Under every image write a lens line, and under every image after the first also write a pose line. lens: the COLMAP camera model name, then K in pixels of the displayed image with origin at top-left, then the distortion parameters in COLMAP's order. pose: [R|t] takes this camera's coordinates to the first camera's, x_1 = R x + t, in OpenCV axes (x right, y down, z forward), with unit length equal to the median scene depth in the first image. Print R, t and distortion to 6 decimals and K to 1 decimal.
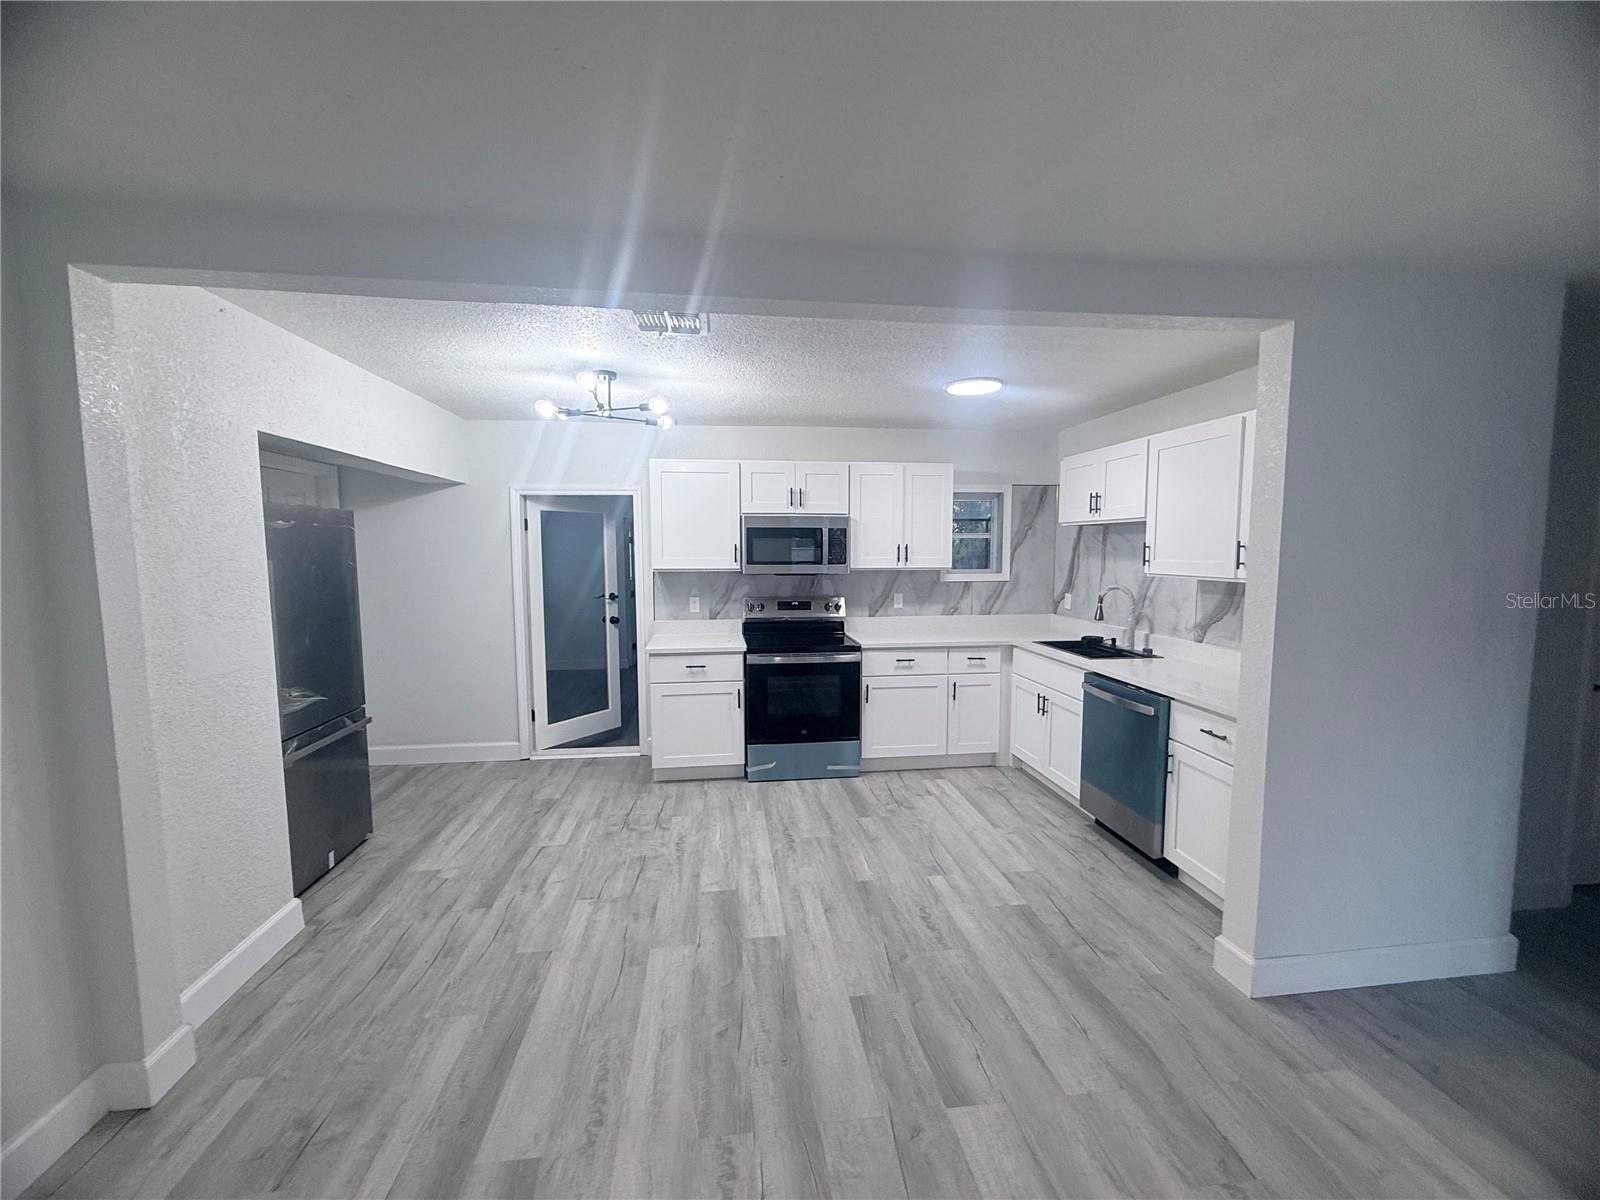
lens RADIAL K [[635.7, 0, 796.0], [0, 635.7, 601.3], [0, 0, 1]] dist [0.001796, 0.000153]
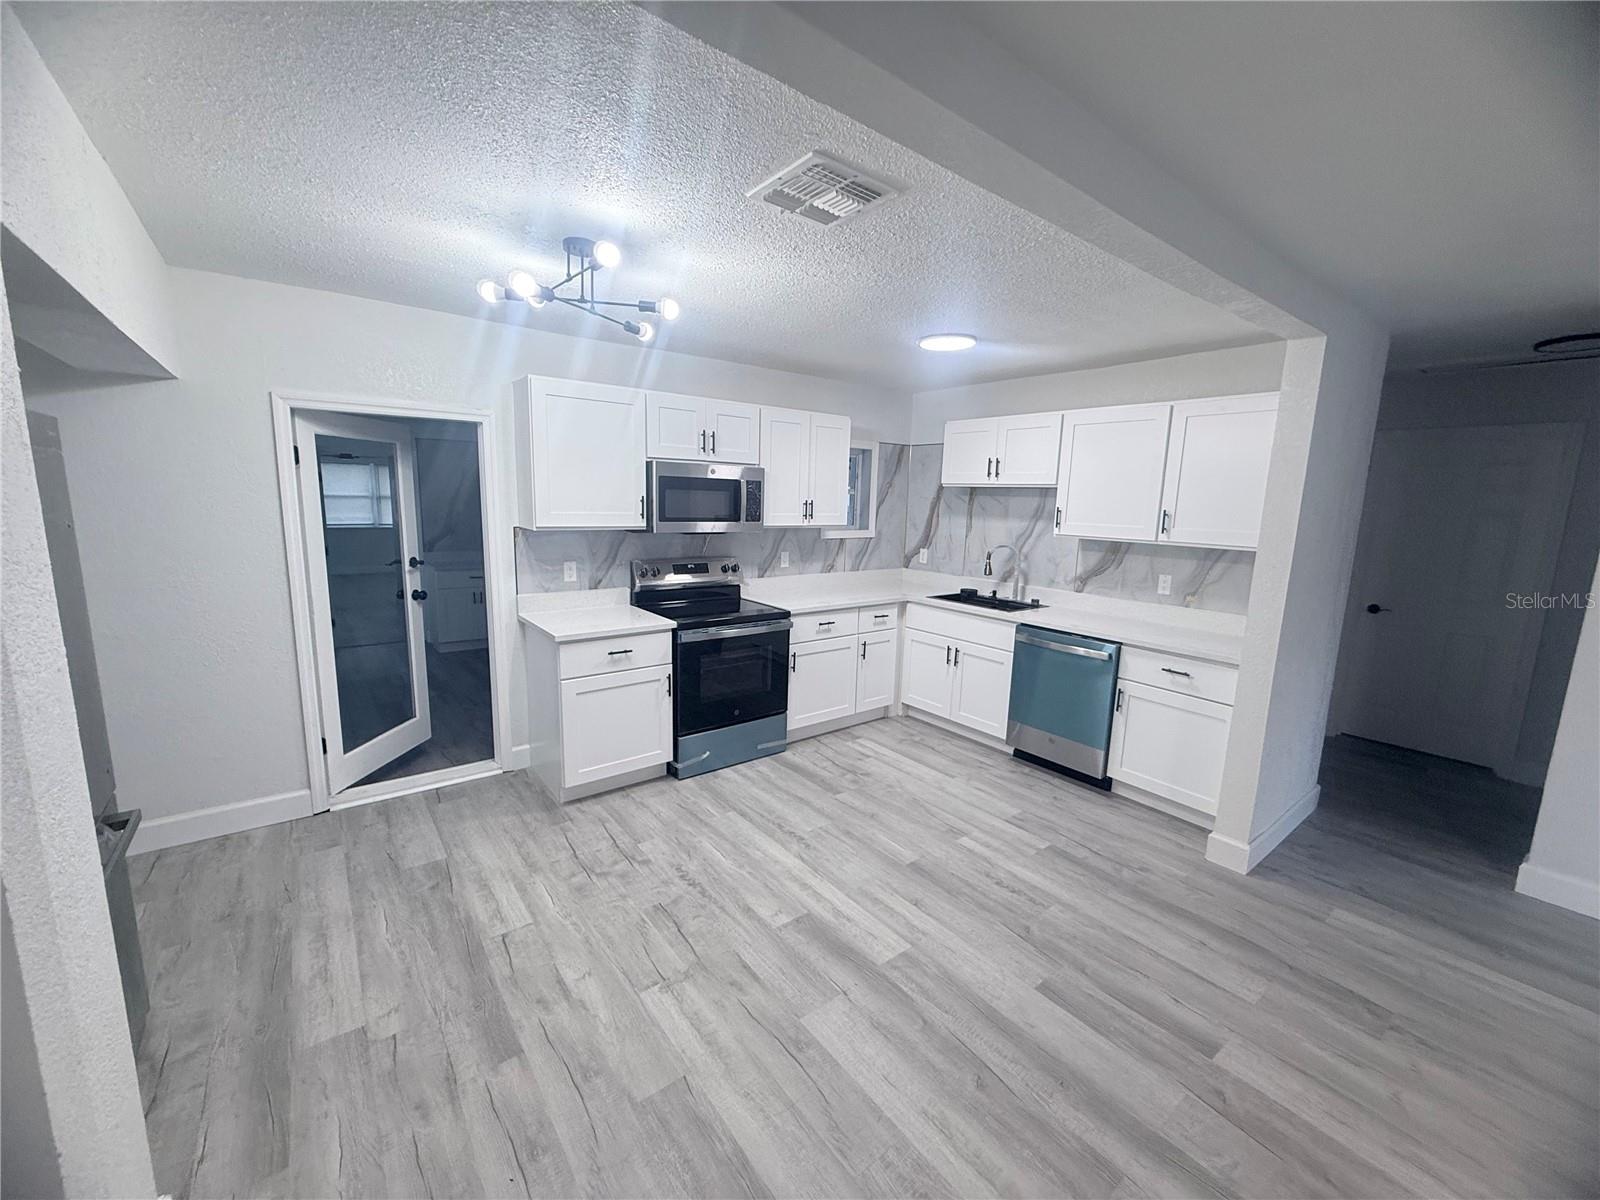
lens RADIAL K [[635.7, 0, 796.0], [0, 635.7, 601.3], [0, 0, 1]] dist [0.001796, 0.000153]
pose [[0.861823, -0.058157, 0.503864, -0.357156], [0.014592, 0.995836, 0.089983, -0.027996], [-0.506999, -0.070197, 0.859083, 0.209863]]
